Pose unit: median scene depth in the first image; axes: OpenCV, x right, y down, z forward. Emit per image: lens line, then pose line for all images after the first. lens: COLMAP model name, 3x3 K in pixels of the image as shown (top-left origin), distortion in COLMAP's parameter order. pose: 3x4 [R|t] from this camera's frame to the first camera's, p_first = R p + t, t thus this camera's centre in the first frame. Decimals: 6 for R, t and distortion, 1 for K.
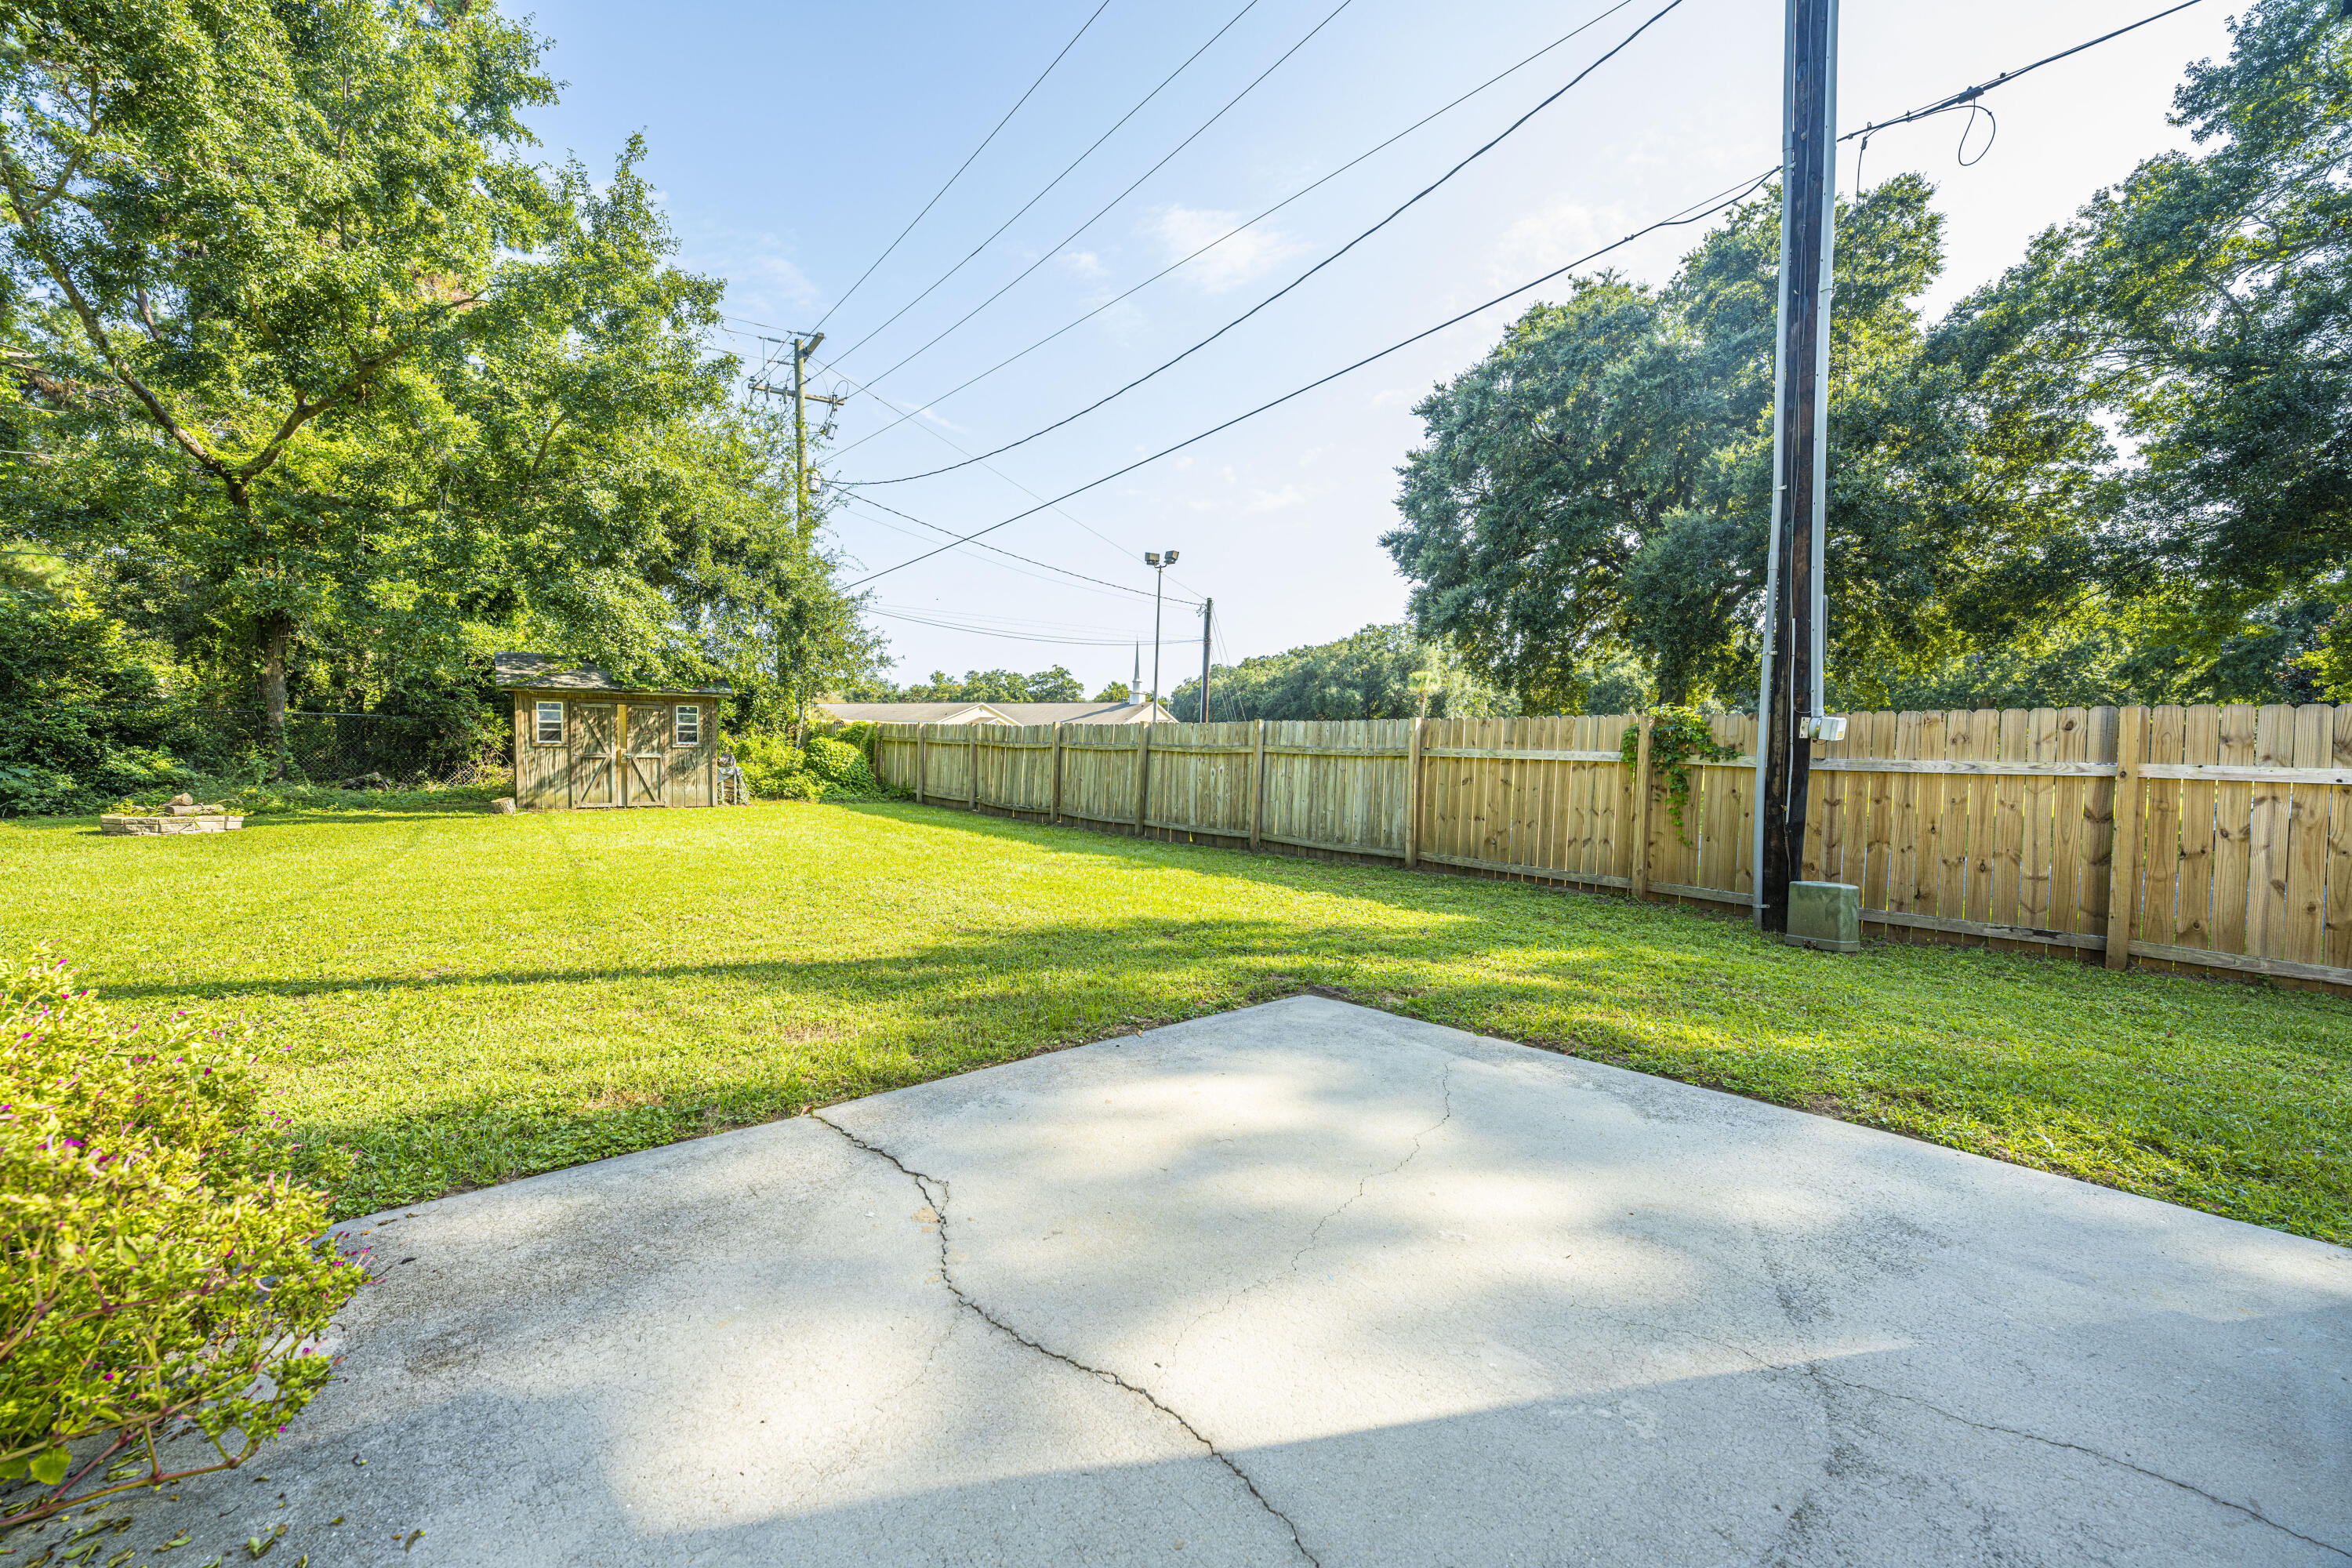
lens RADIAL K [[929.5, 0, 1168.4], [0, 929.5, 777.8], [0, 0, 1]] dist [0.000000, 0.000062]
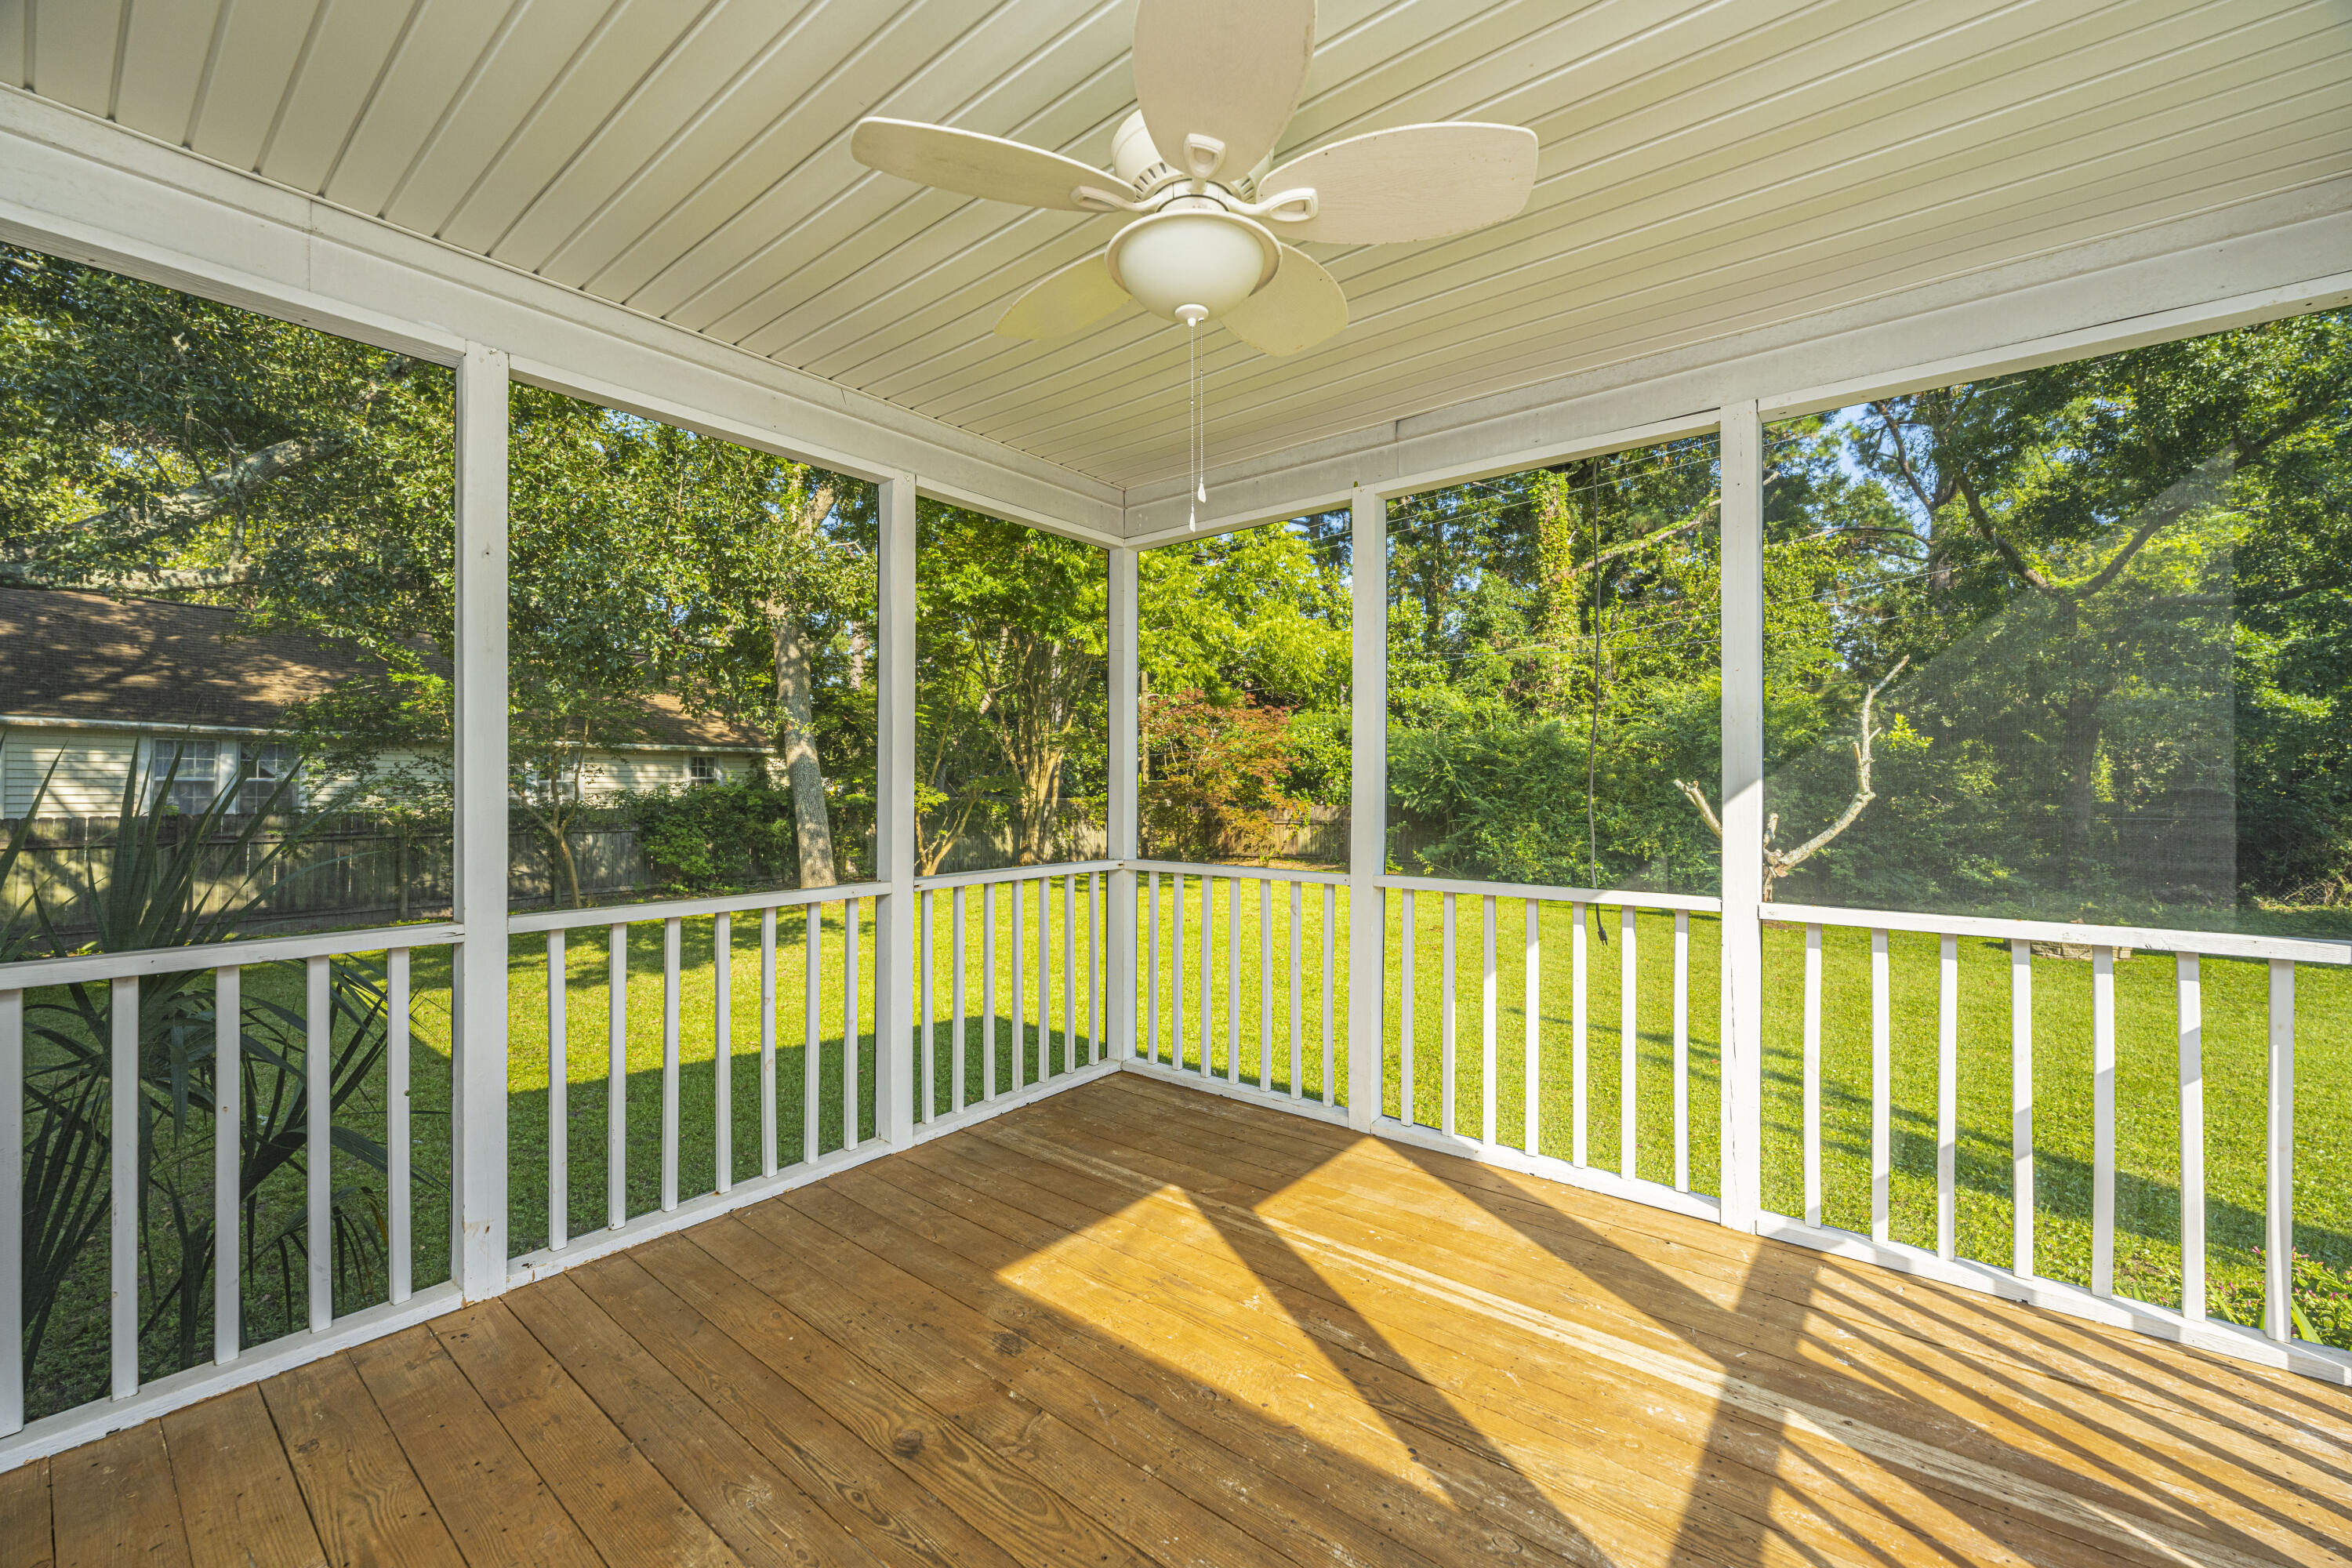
lens RADIAL K [[933.9, 0, 1177.0], [0, 933.9, 772.3], [0, 0, 1]] dist [-0.000970, 0.000063]
pose [[0.147303, -0.036308, -0.988425, -0.118065], [-0.029521, 0.998719, -0.041086, -0.055560], [0.988651, 0.035231, 0.146042, -0.124345]]
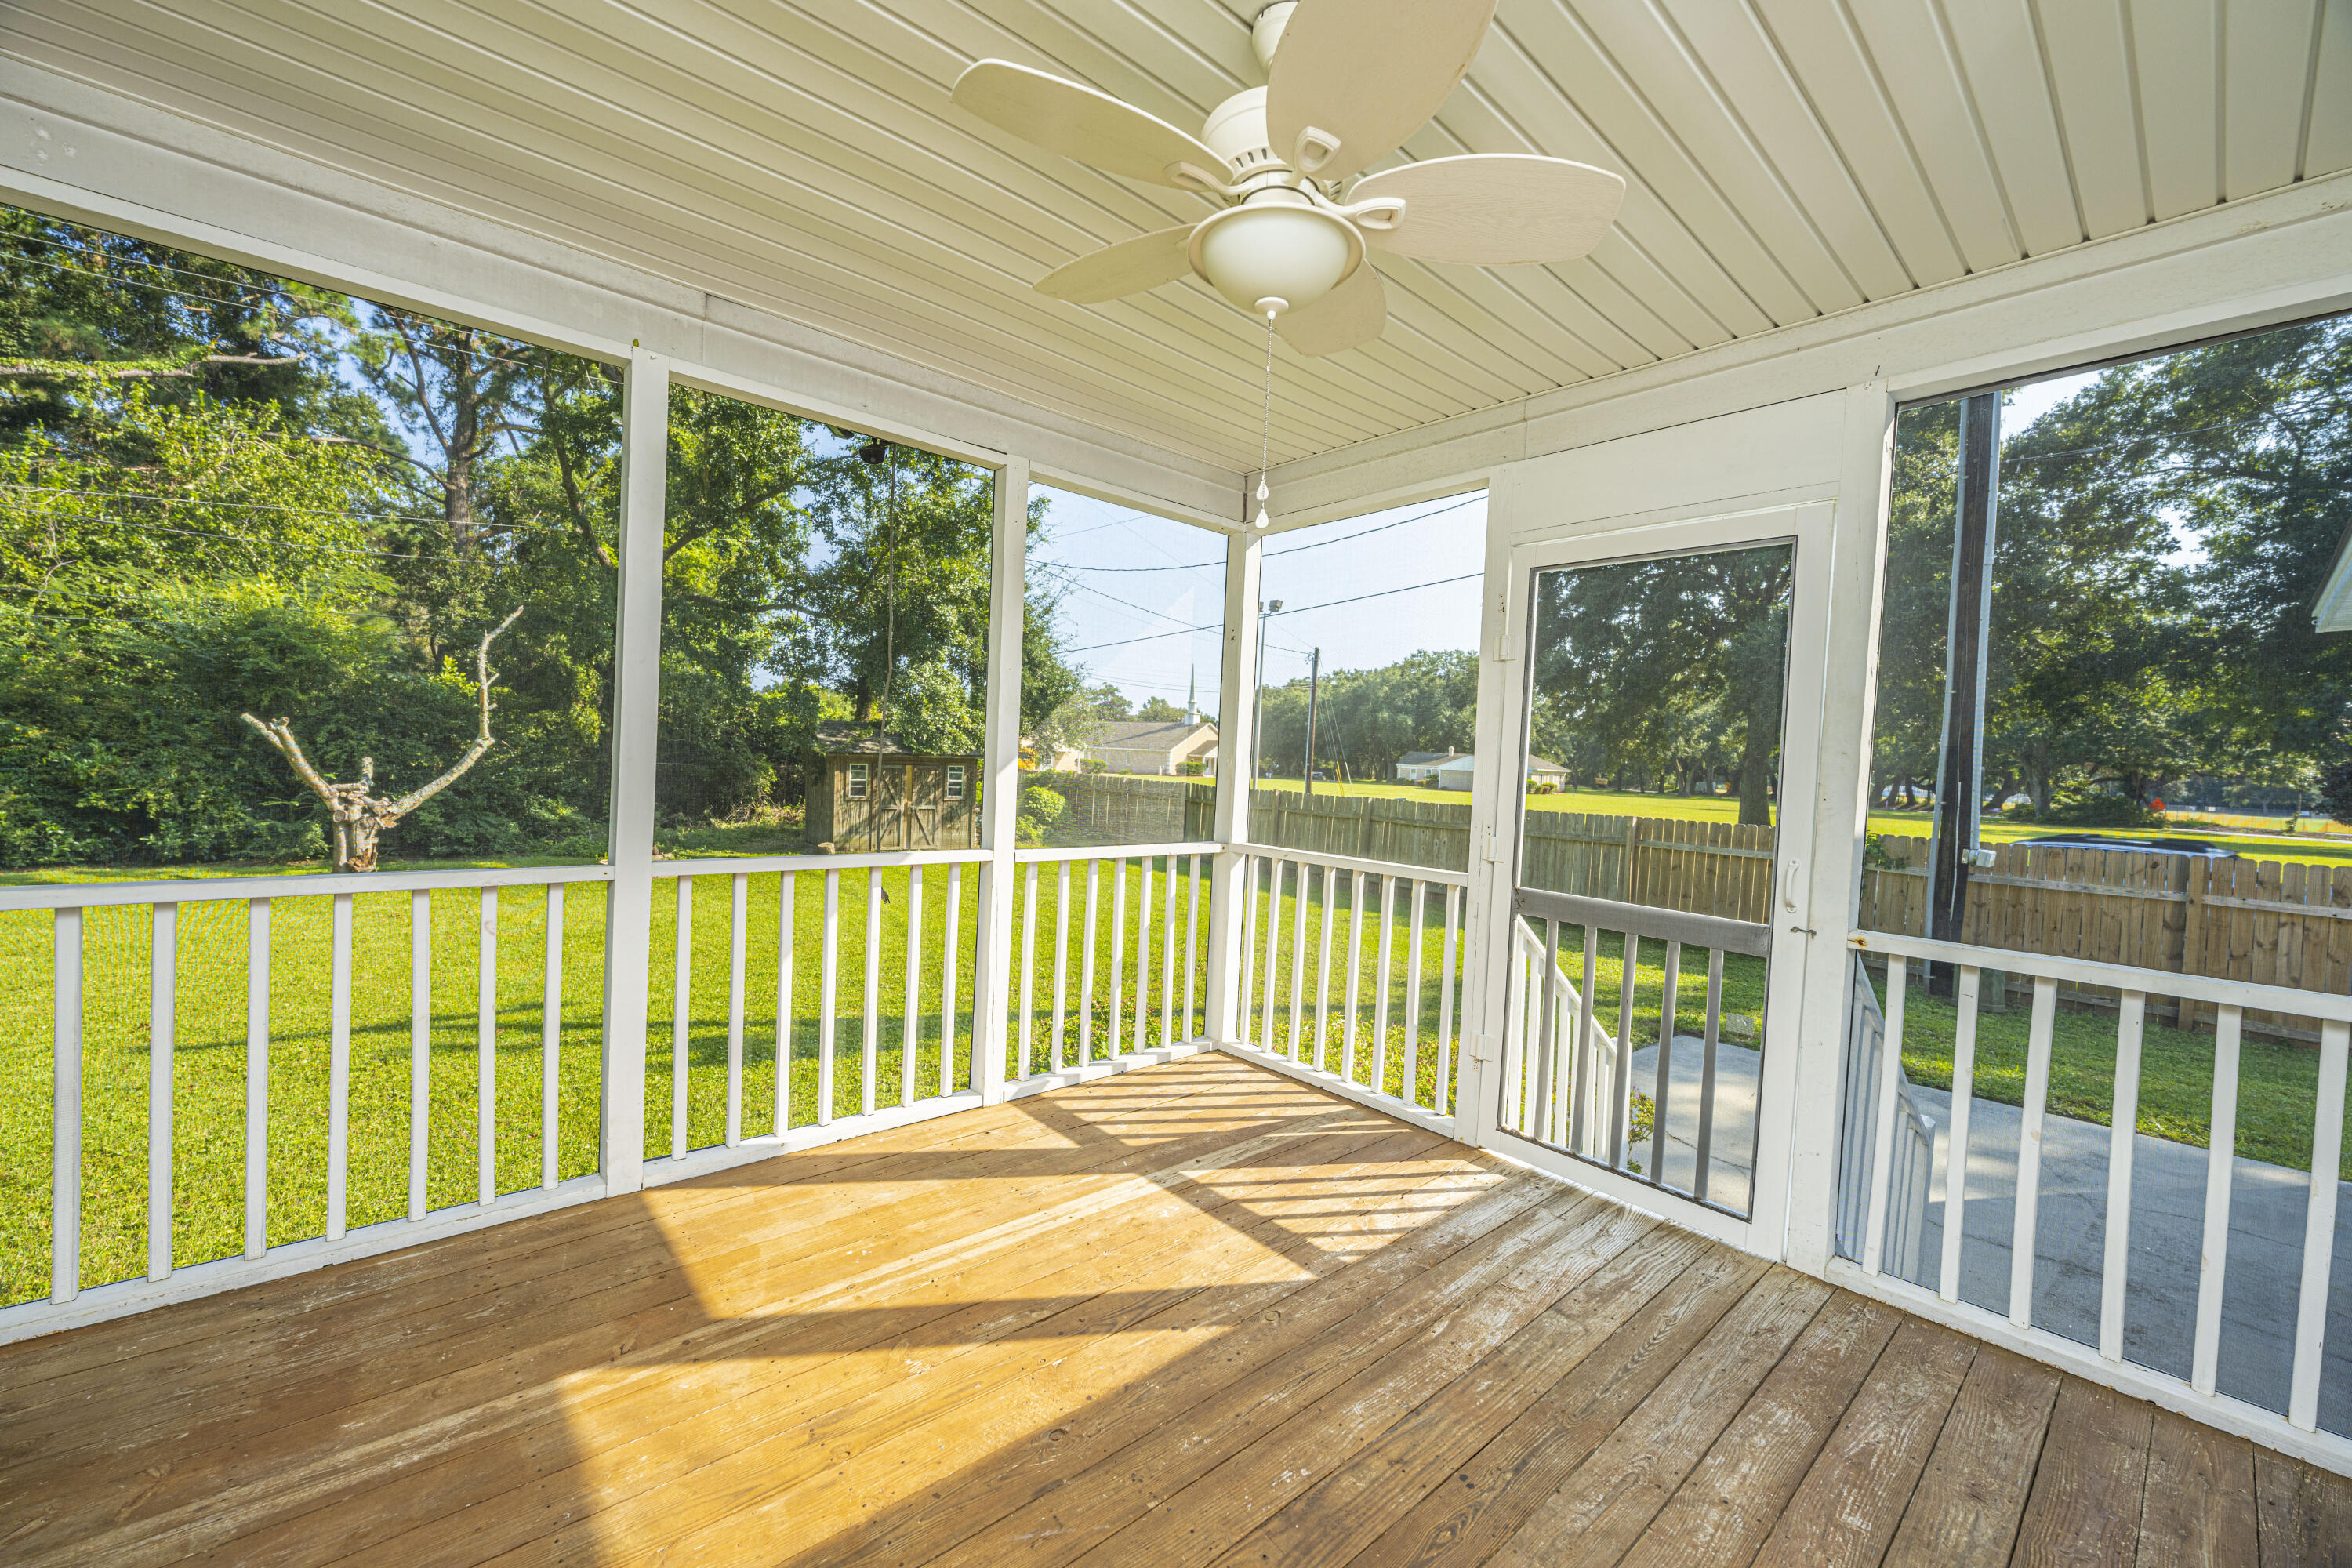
lens RADIAL K [[930.1, 0, 1168.1], [0, 930.1, 782.0], [0, 0, 1]] dist [0.001160, 0.000240]
pose [[0.999422, 0.020310, -0.027244, -0.224390], [-0.020509, 0.999765, -0.007048, -0.057405], [0.027094, 0.007602, 0.999604, -0.210290]]
